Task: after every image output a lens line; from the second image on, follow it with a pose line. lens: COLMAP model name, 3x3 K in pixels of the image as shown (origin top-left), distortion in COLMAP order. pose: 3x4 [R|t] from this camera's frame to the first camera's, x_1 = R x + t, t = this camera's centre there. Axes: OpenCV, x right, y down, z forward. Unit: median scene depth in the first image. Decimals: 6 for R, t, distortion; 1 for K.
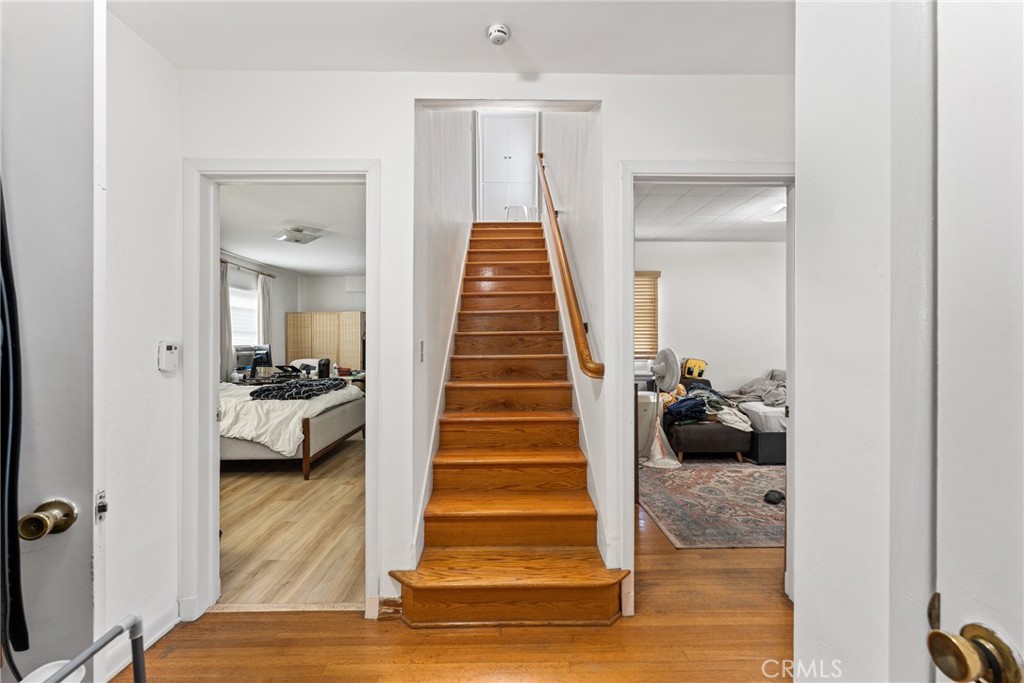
lens RADIAL K [[407.1, 0, 511.2], [0, 407.1, 339.8], [0, 0, 1]] dist [-0.002370, -0.000067]
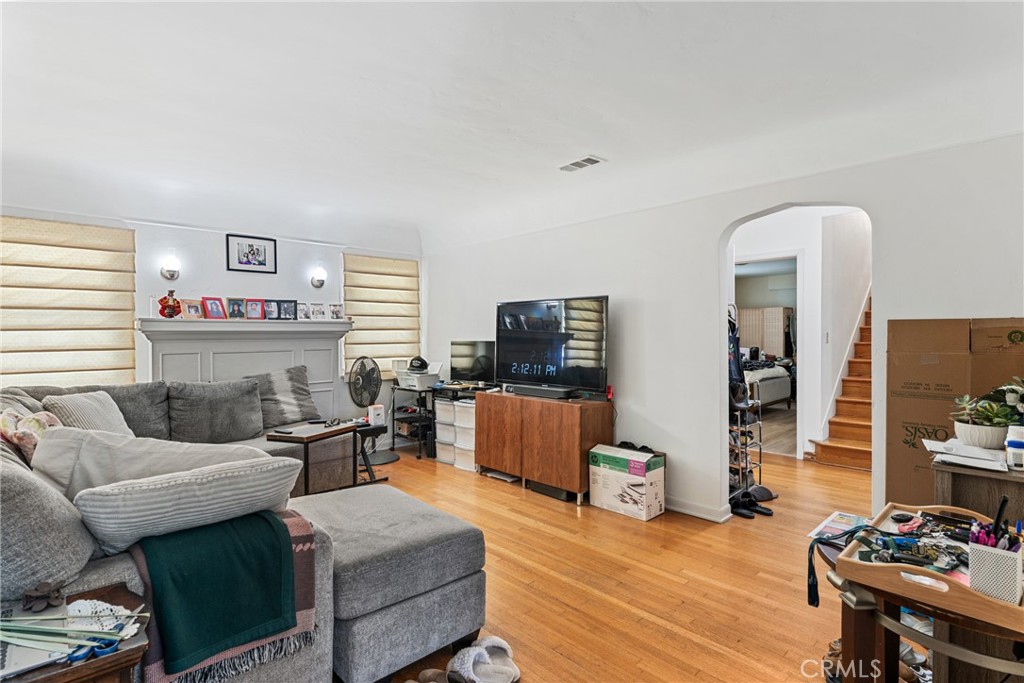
lens RADIAL K [[515.3, 0, 511.7], [0, 515.3, 335.1], [0, 0, 1]] dist [-0.003294, -0.000388]
pose [[0.679961, -0.000824, -0.733248, 0.565979], [0.006226, 0.999970, 0.004650, -0.004113], [0.733222, -0.007727, 0.679946, -1.804825]]
